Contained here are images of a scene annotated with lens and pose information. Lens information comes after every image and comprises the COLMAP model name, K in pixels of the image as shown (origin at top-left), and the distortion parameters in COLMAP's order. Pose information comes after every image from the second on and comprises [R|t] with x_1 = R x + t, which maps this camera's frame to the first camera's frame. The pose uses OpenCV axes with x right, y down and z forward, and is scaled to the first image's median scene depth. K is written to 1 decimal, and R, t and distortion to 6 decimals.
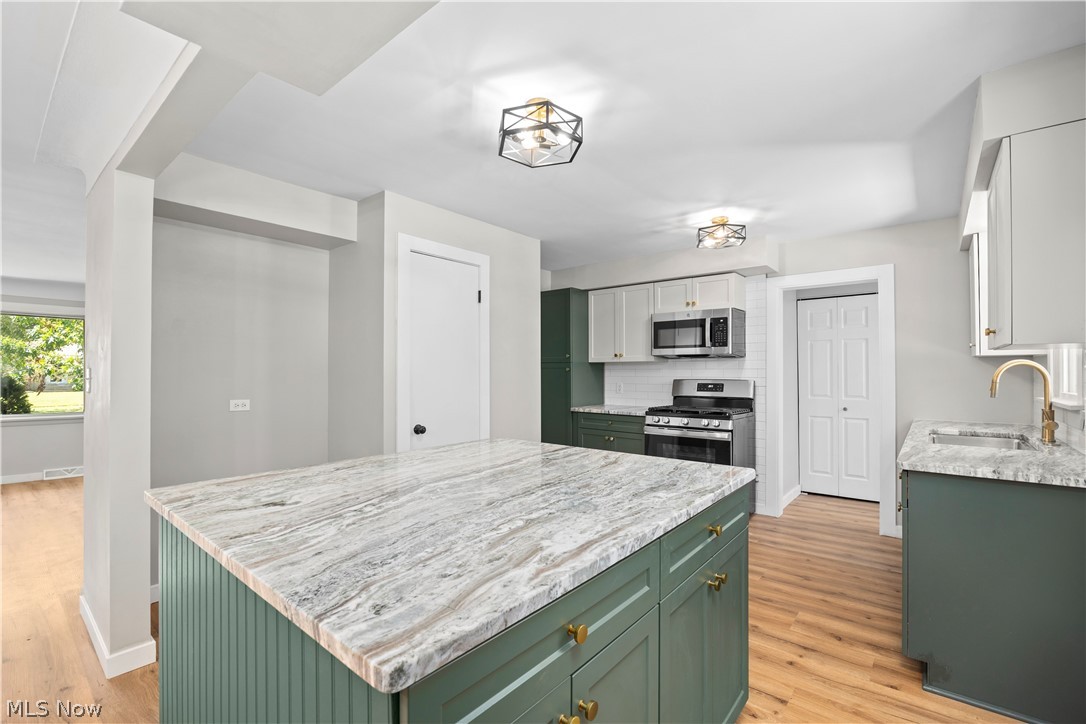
lens RADIAL K [[474.3, 0, 543.2], [0, 474.3, 365.1], [0, 0, 1]] dist [-0.017411, 0.000177]
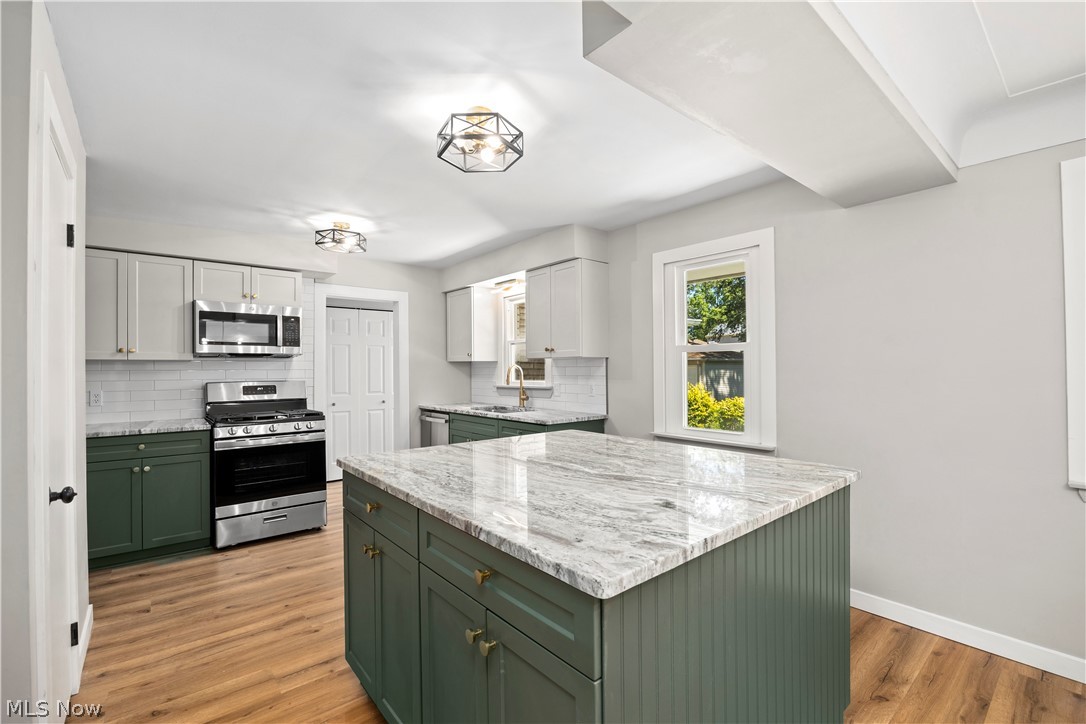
lens RADIAL K [[474.3, 0, 543.2], [0, 474.3, 365.1], [0, 0, 1]] dist [-0.017411, 0.000177]
pose [[0.184782, 0.008083, 0.982746, -0.520894], [-0.004648, 0.999962, -0.007351, 0.003834], [-0.982769, -0.003210, 0.184812, 0.351034]]
